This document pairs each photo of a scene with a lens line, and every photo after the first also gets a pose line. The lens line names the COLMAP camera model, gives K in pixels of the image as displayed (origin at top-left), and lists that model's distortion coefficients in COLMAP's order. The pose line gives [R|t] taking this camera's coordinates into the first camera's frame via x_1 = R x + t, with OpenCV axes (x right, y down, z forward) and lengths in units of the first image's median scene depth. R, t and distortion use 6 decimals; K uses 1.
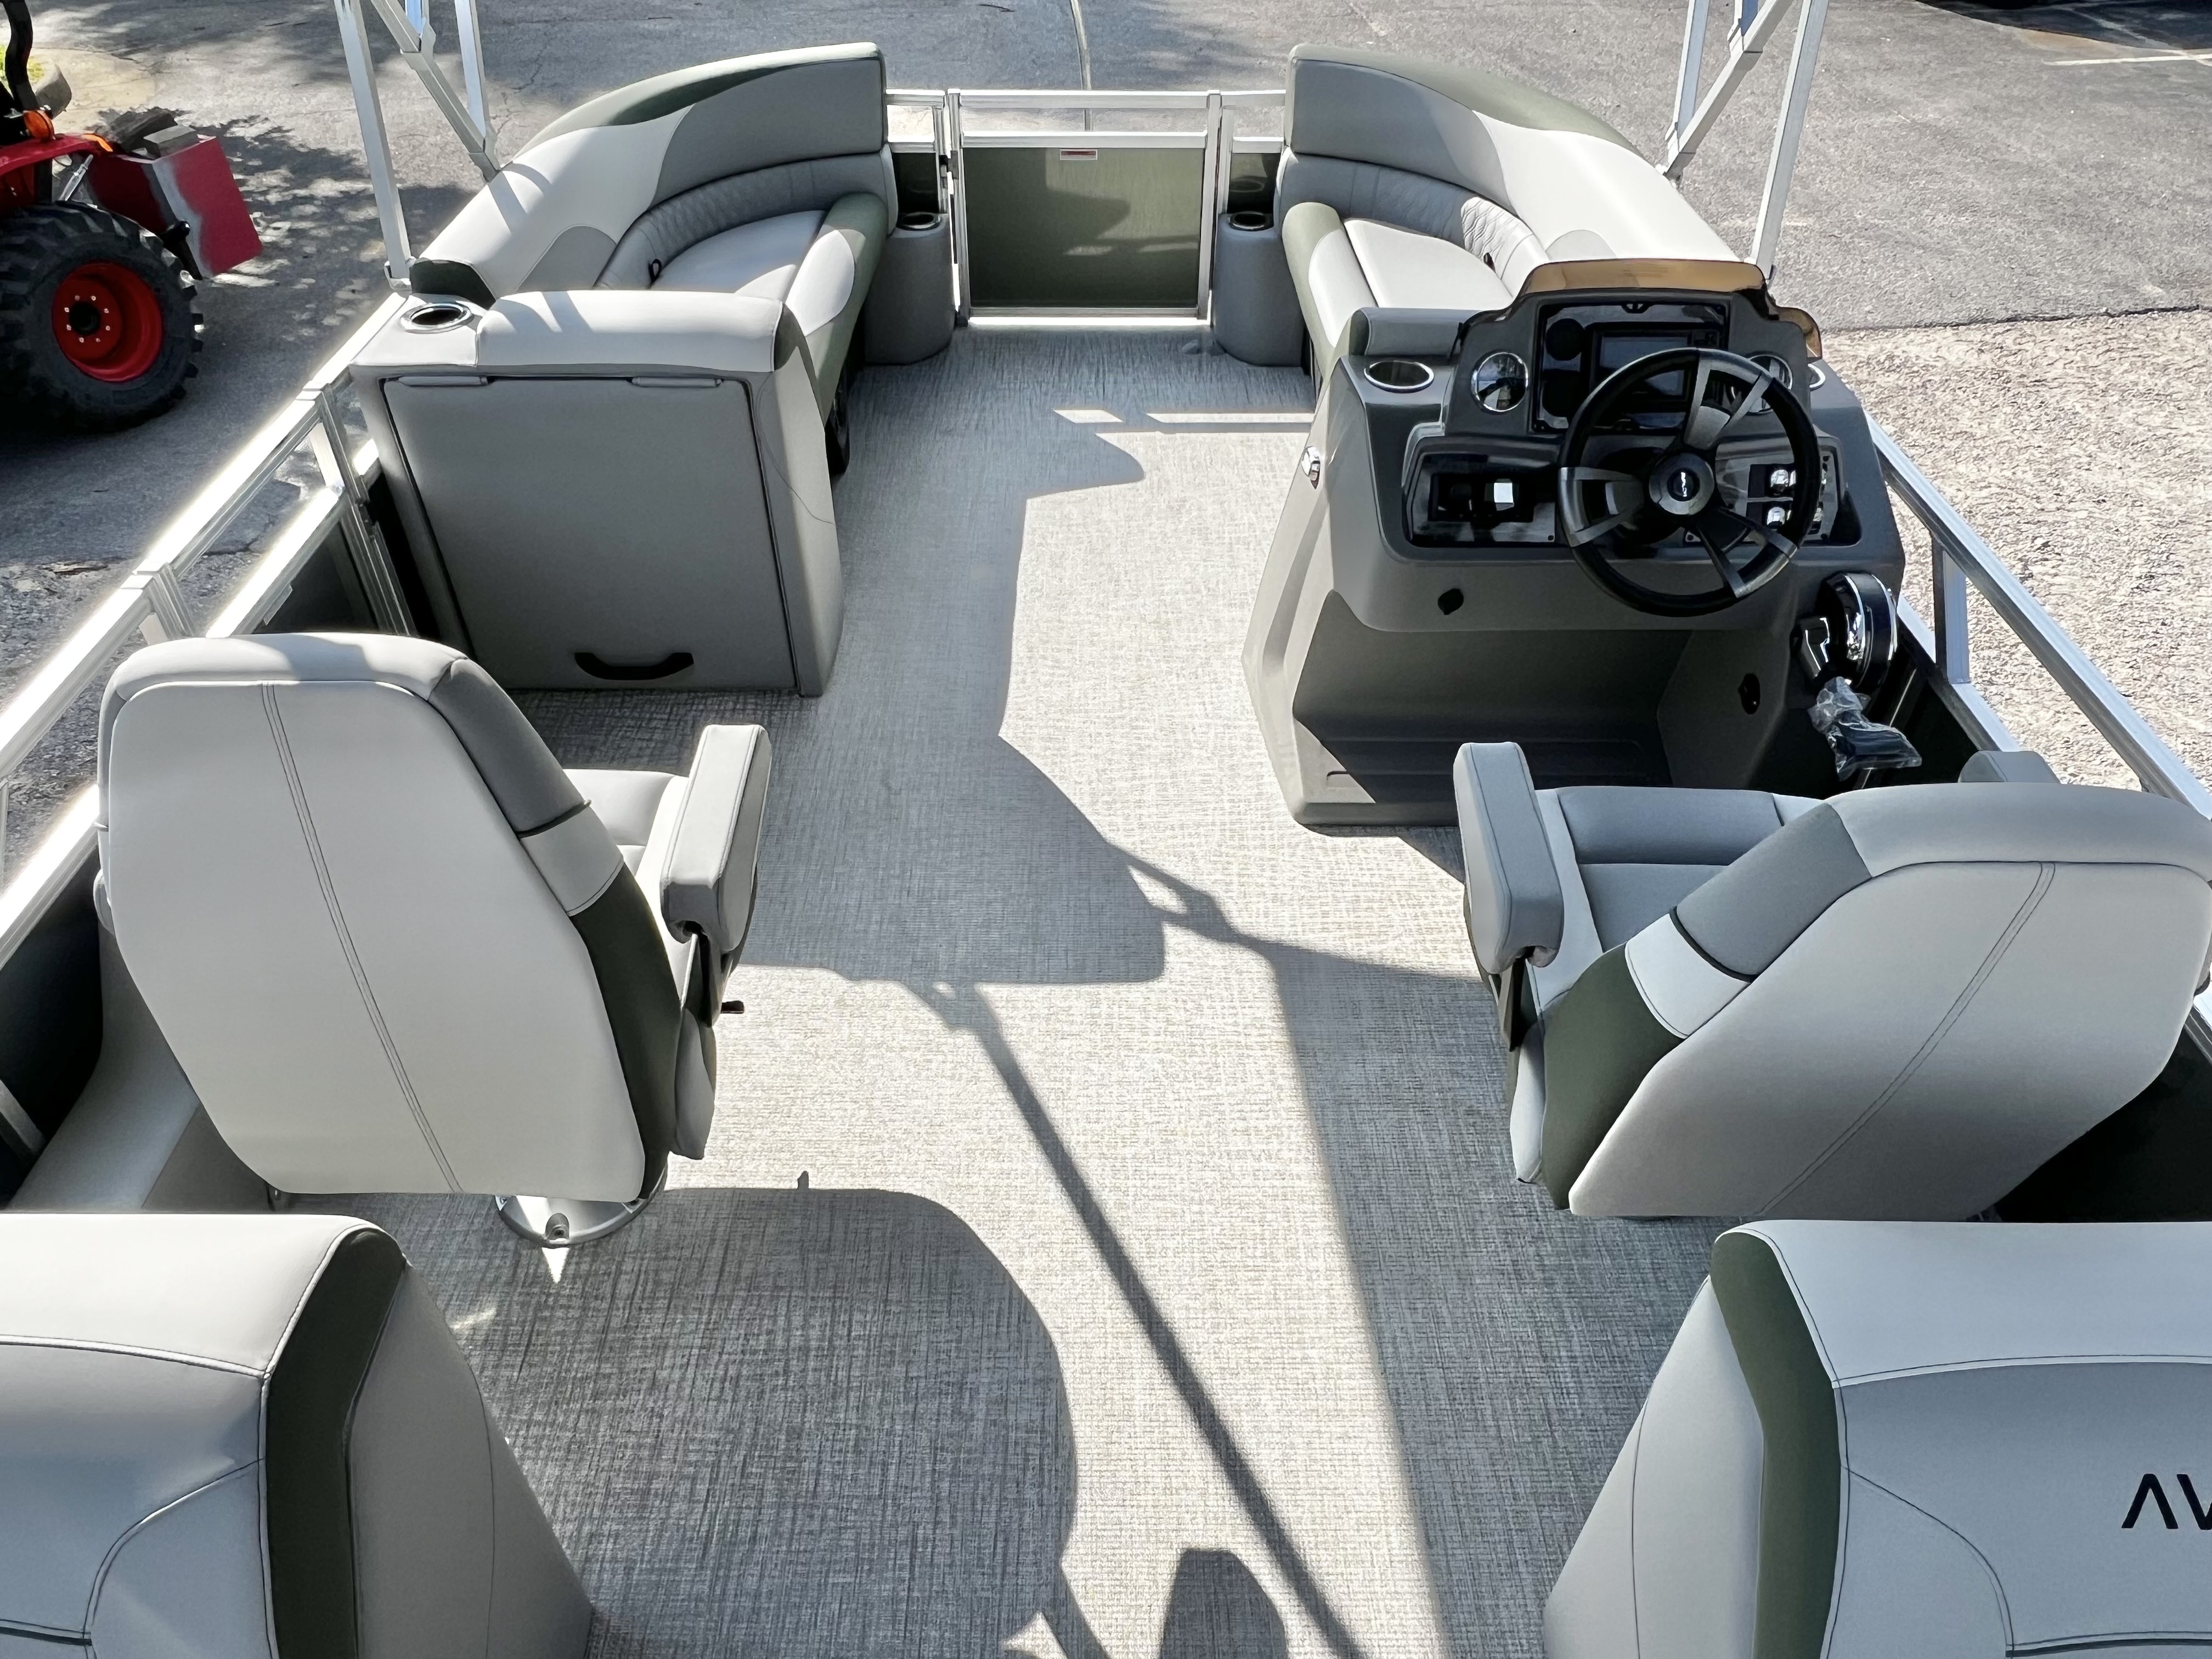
lens RADIAL K [[1492.0, 0, 1089.5], [0, 1492.0, 844.2], [0, 0, 1]] dist [-0.015001, 0.007997]
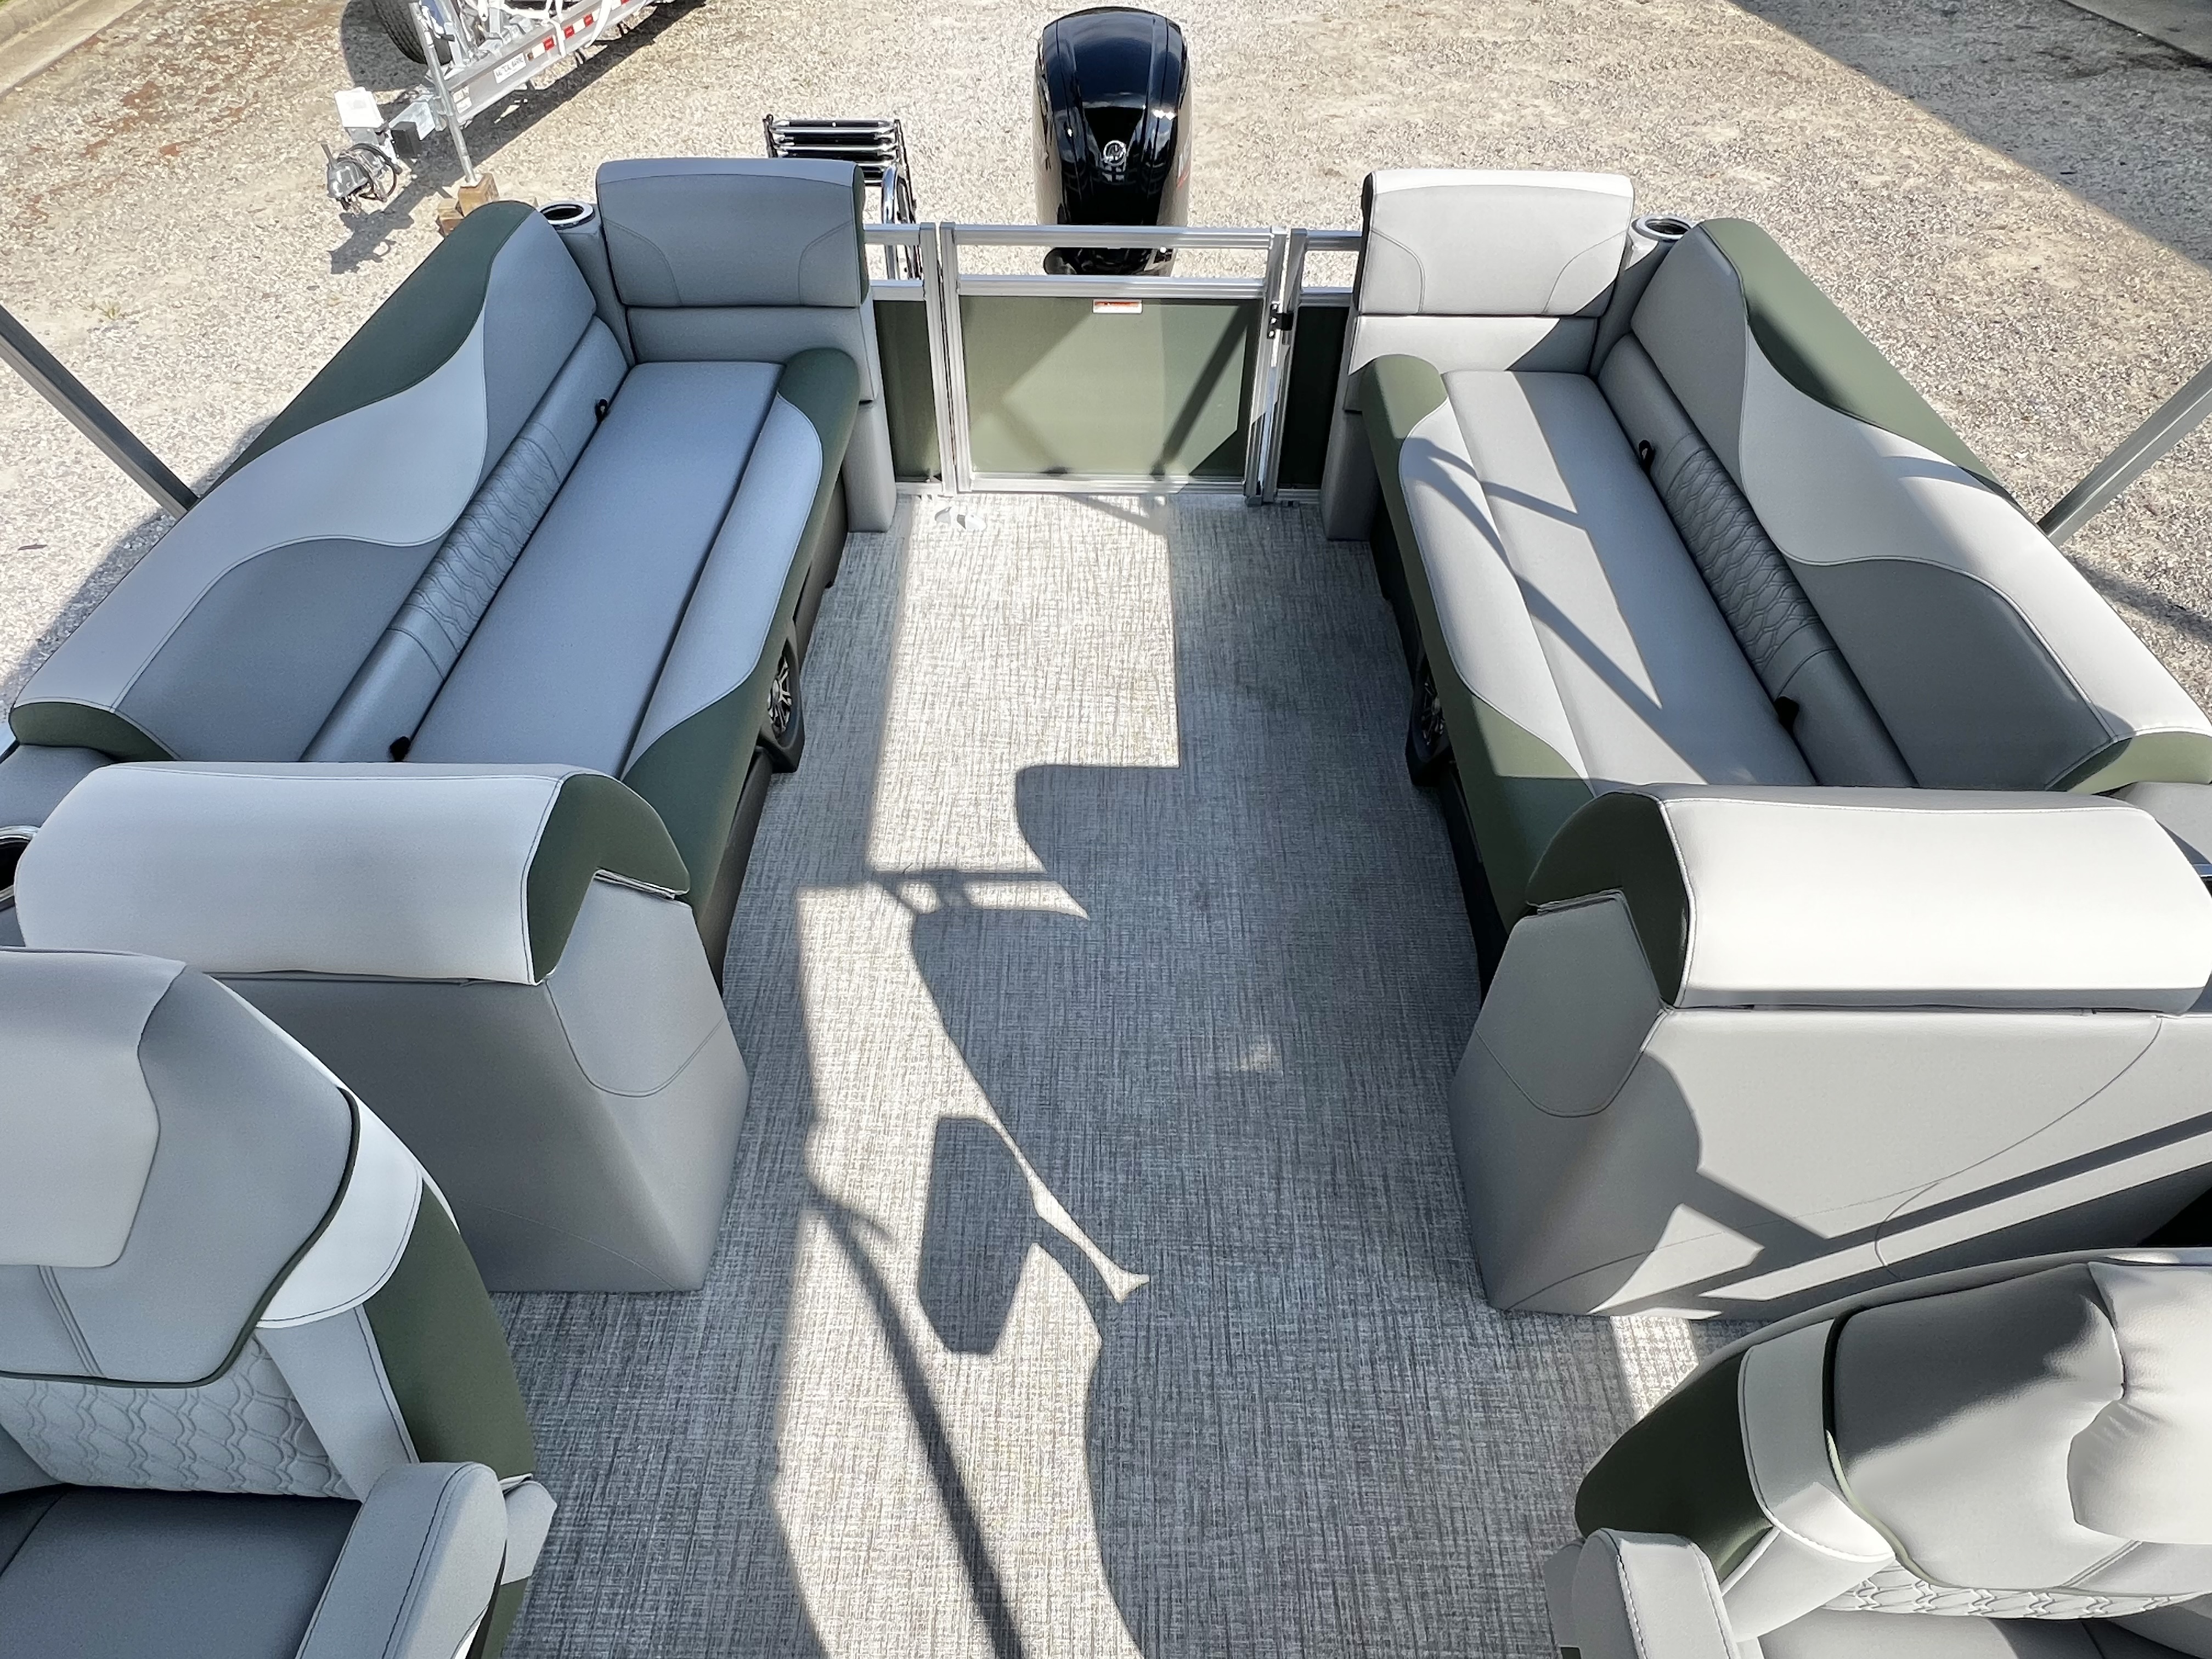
lens RADIAL K [[1250.1, 0, 1086.2], [0, 1250.1, 838.3], [0, 0, 1]] dist [-0.004054, 0.000963]
pose [[-0.999784, -0.016581, 0.012526, -0.009433], [0.011911, 0.036697, 0.999255, -0.320549], [-0.017028, 0.999189, -0.036491, 0.416396]]
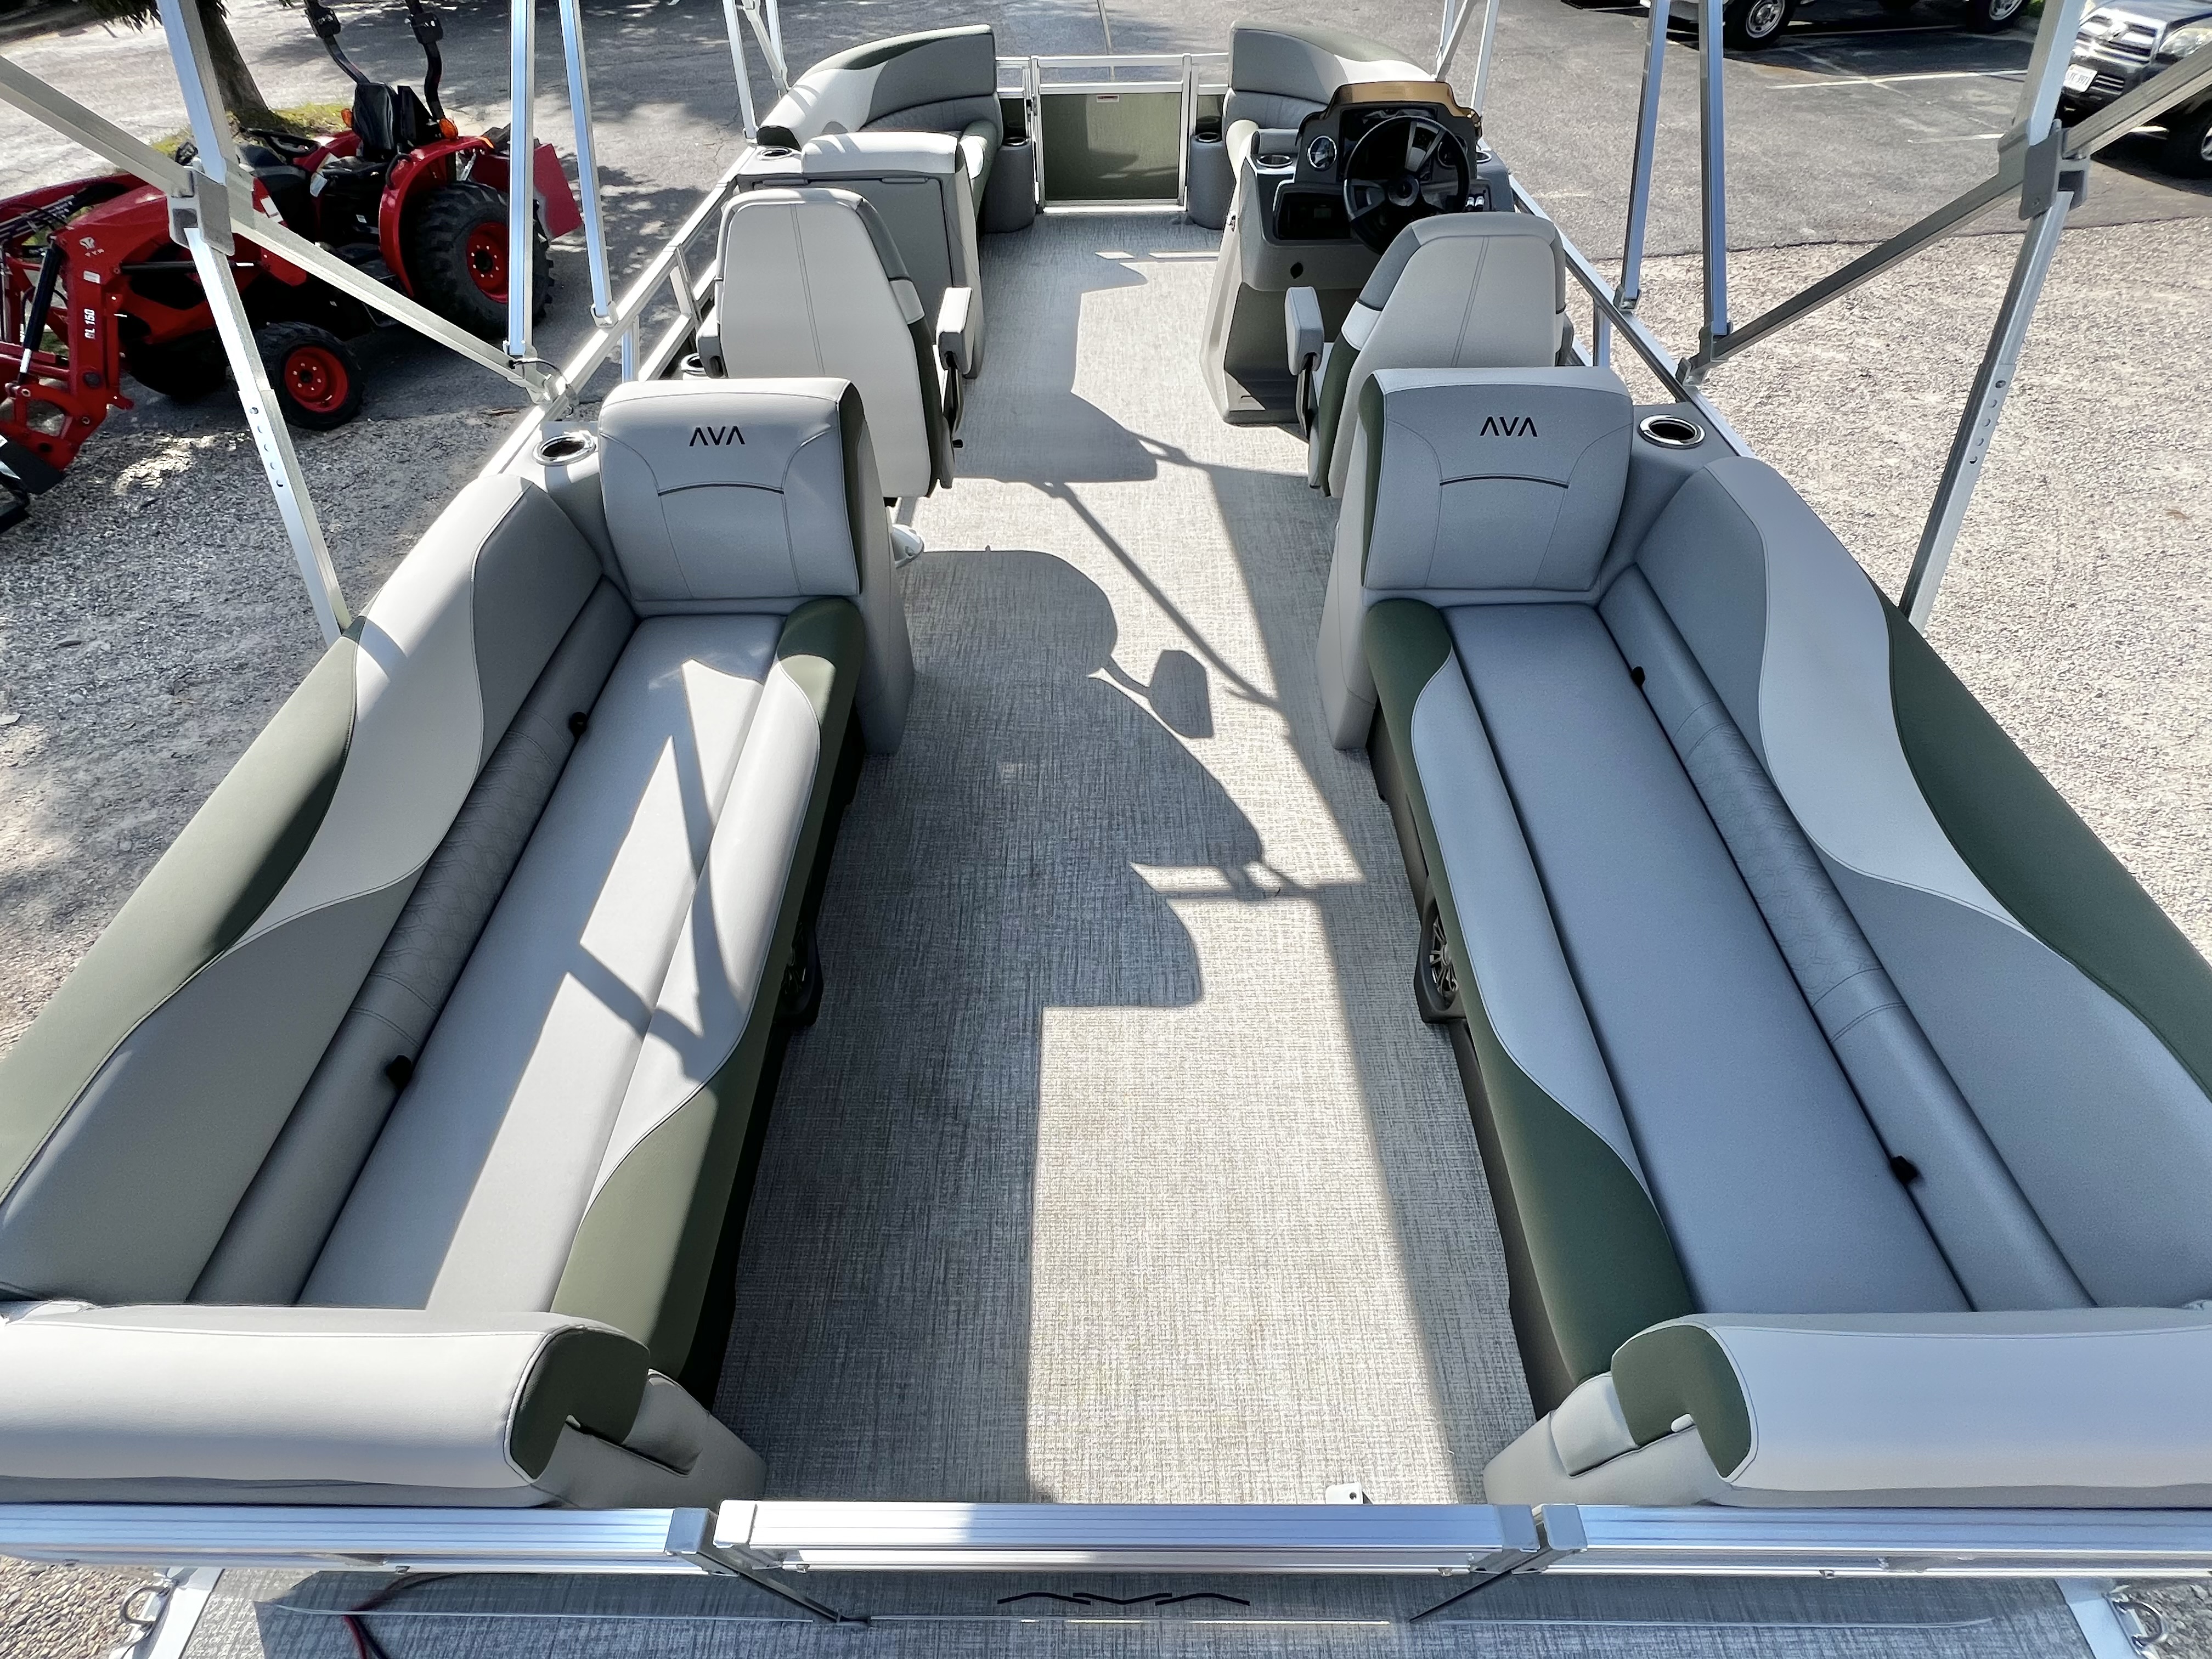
lens RADIAL K [[1023.4, 0, 1097.2], [0, 1023.4, 840.3], [0, 0, 1]] dist [-0.008338, 0.002102]
pose [[0.999835, -0.008245, -0.016173, -0.011712], [0.010109, 0.992871, 0.118762, 0.375336], [0.015078, -0.118906, 0.992791, -0.406246]]
